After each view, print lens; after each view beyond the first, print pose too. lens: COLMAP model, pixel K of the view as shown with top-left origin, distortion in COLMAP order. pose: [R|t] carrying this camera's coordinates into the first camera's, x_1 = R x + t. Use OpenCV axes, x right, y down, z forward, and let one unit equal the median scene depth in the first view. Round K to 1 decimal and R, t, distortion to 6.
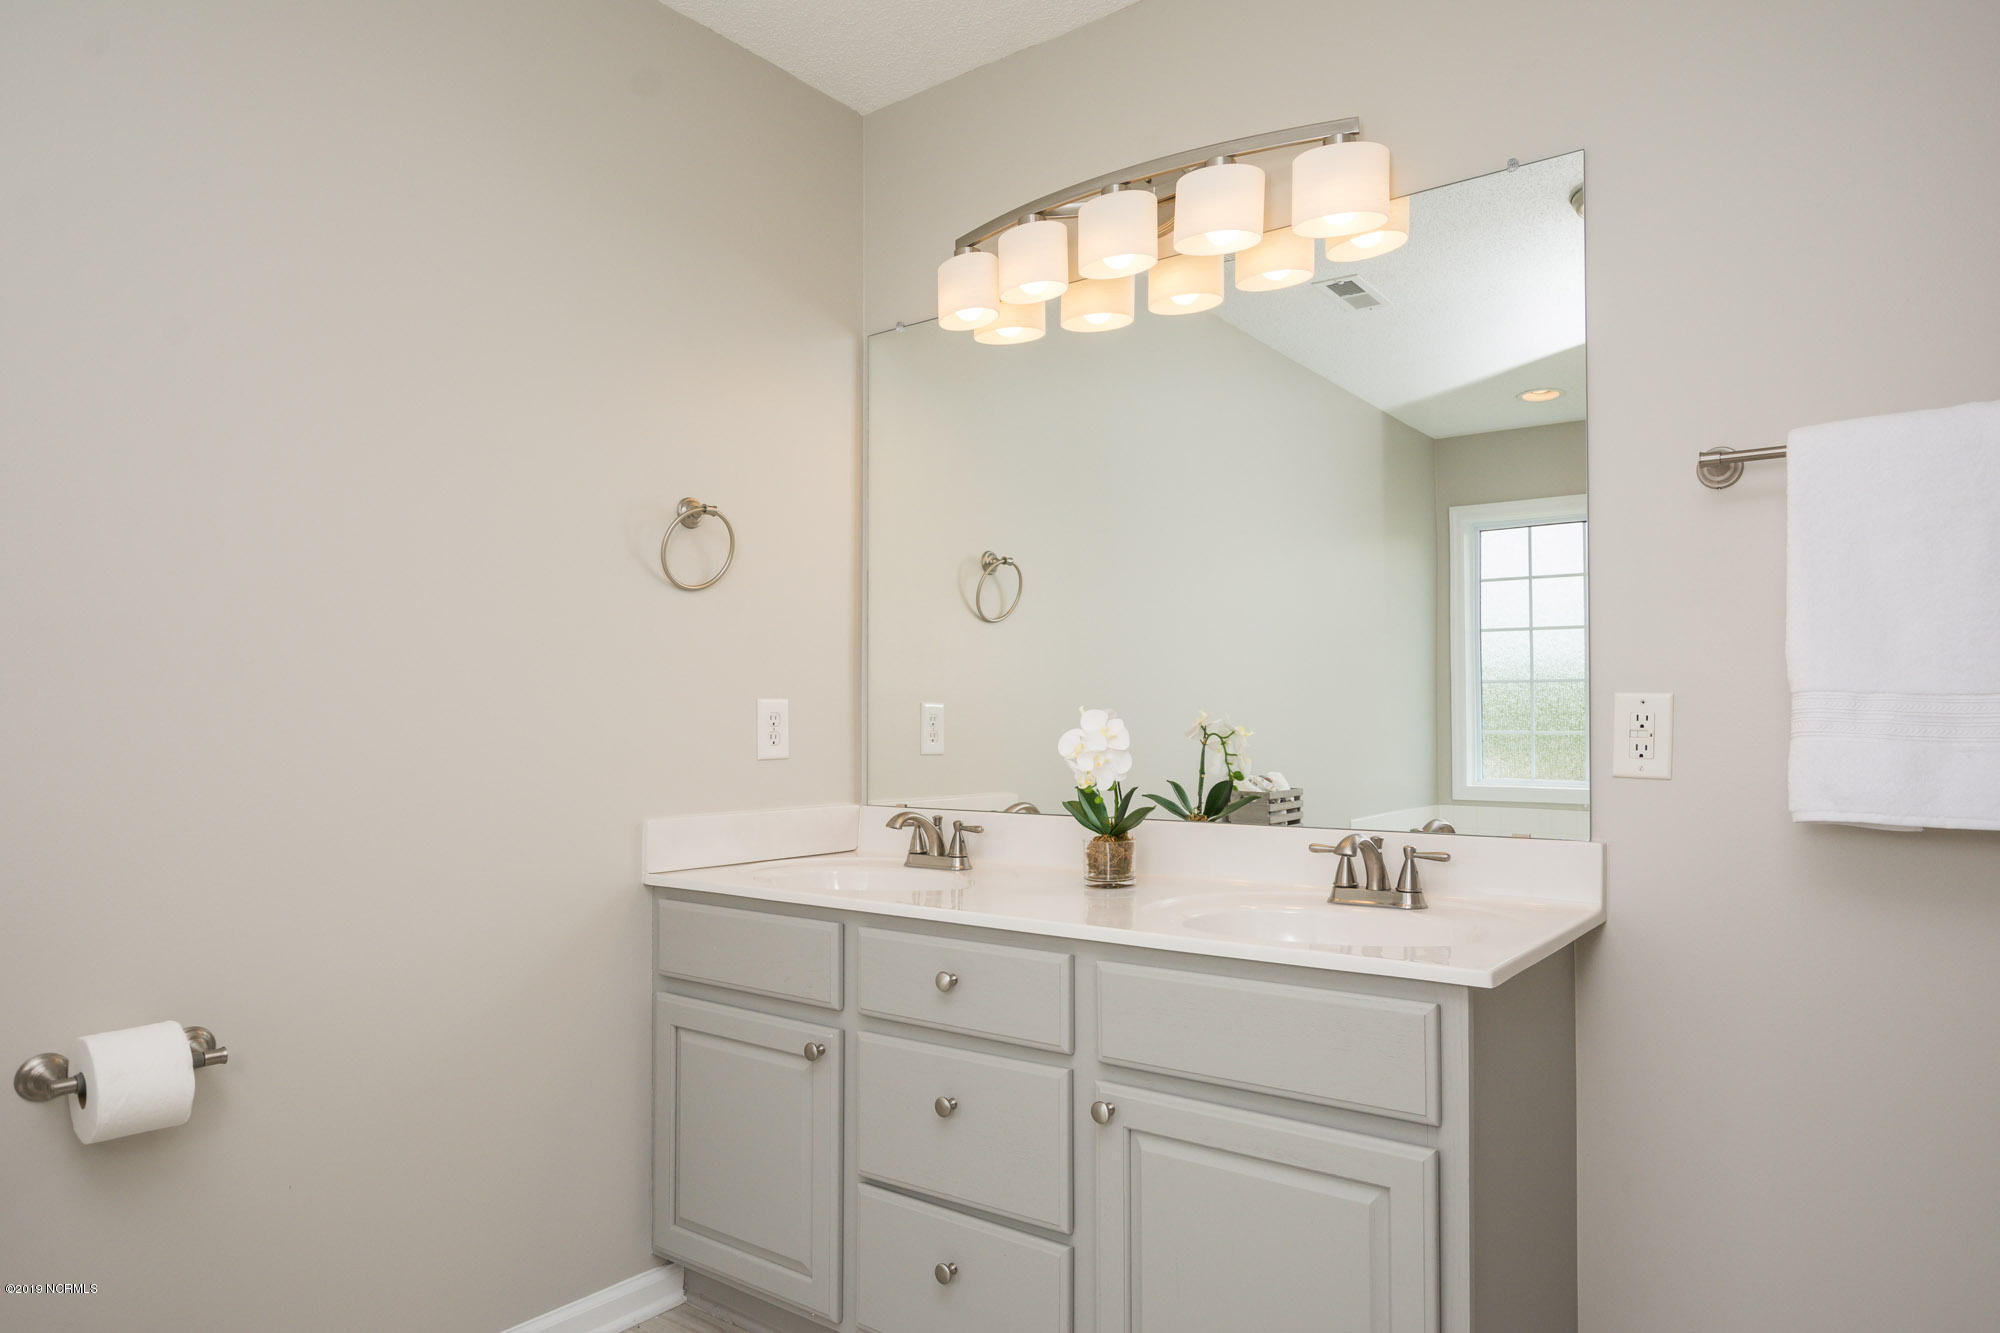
lens RADIAL K [[1212.1, 0, 1014.4], [0, 1212.1, 679.3], [0, 0, 1]] dist [-0.010124, -0.000190]
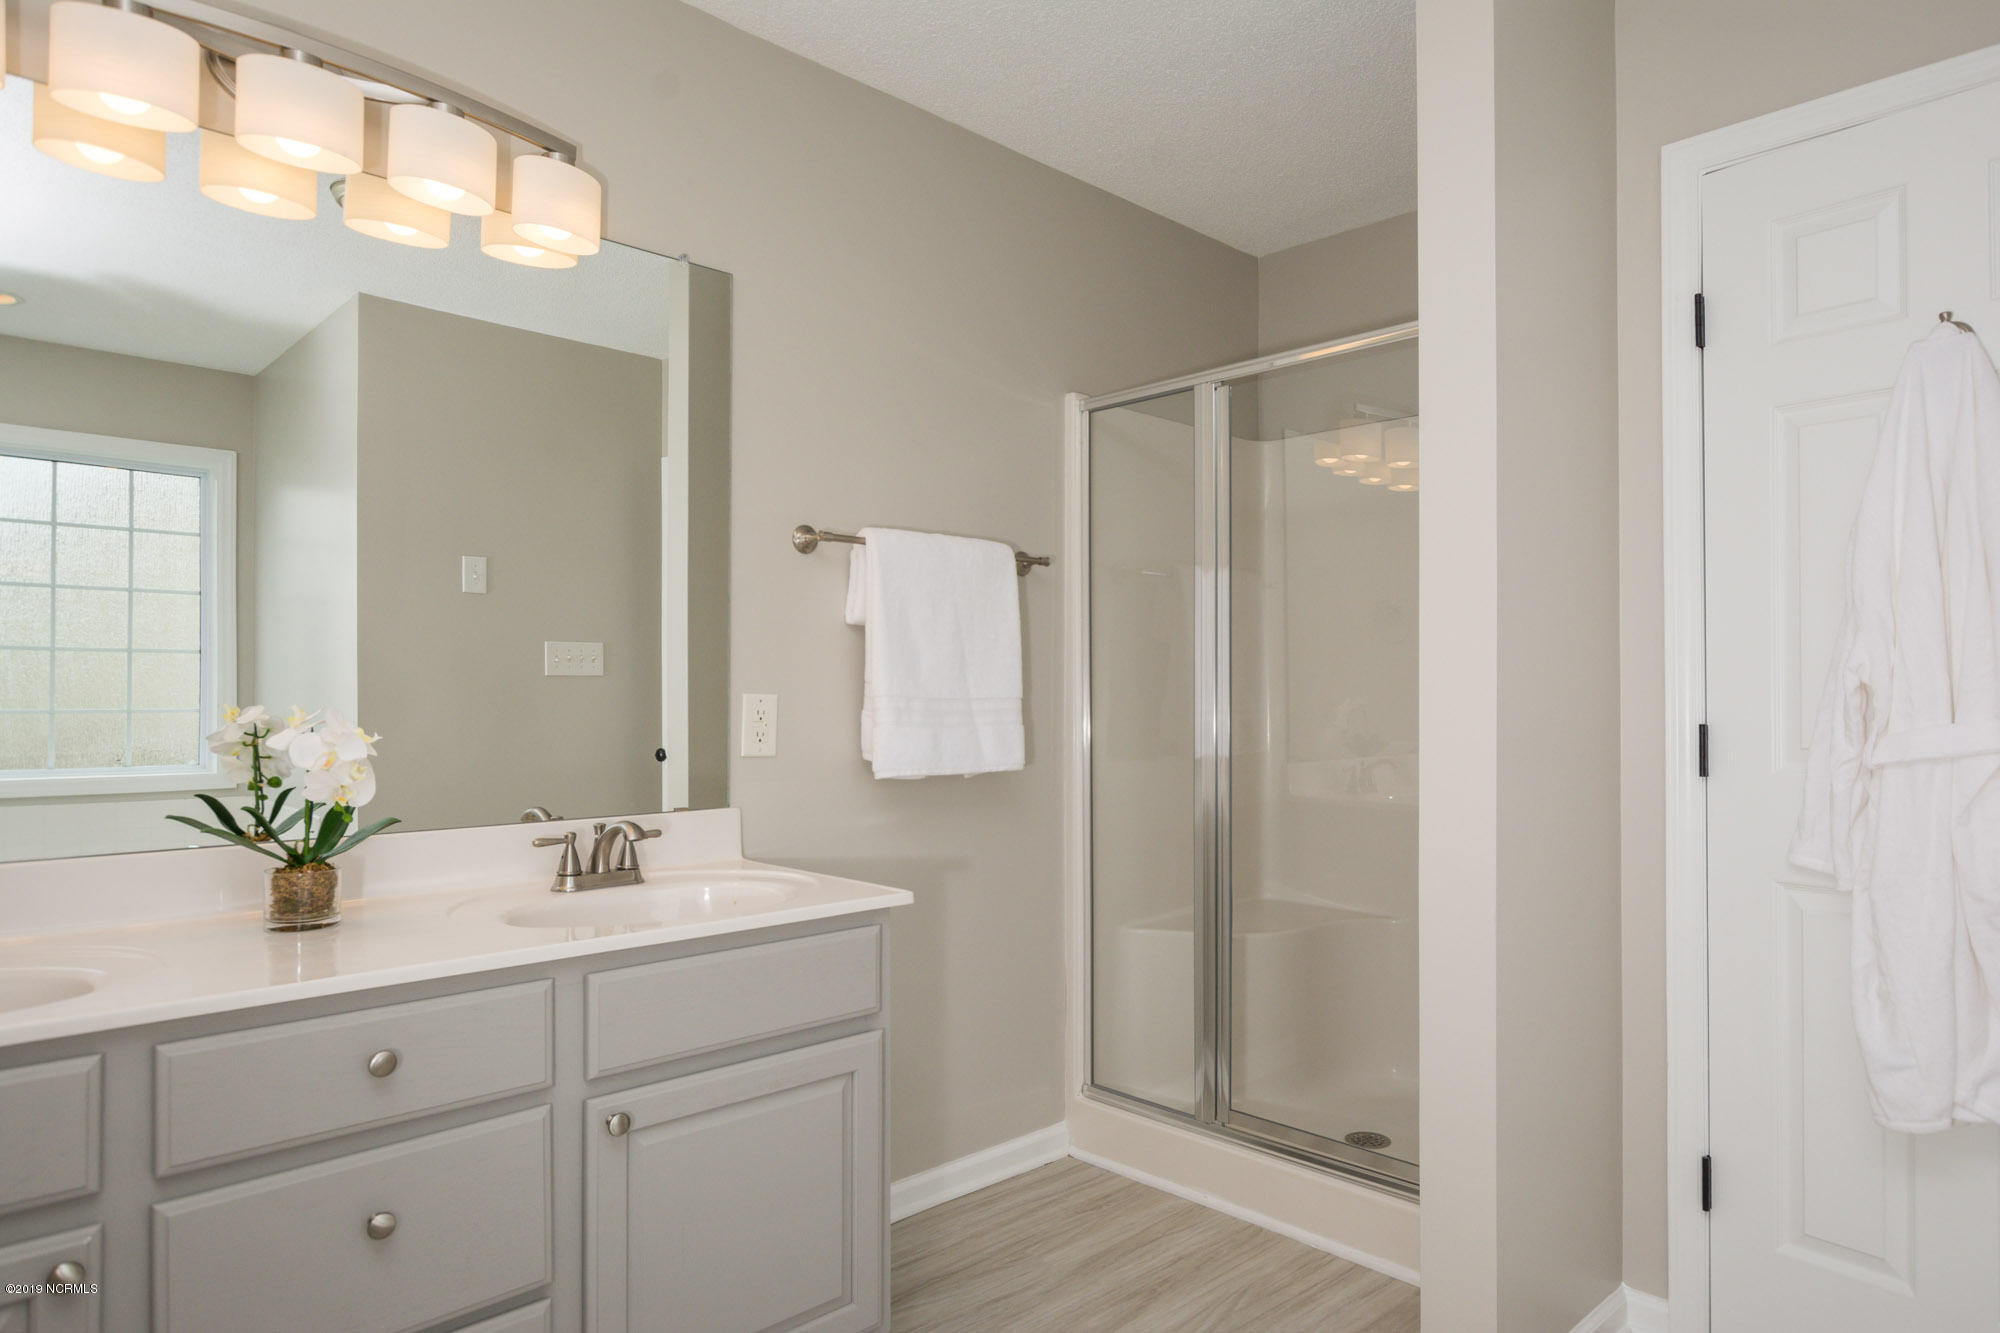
lens RADIAL K [[1212.1, 0, 1001.5], [0, 1212.1, 671.6], [0, 0, 1]] dist [-0.010124, -0.000190]
pose [[0.150338, 0.030481, 0.988165, -0.752296], [-0.028523, 0.999242, -0.026484, 0.013522], [-0.988223, -0.024204, 0.151094, 0.505452]]
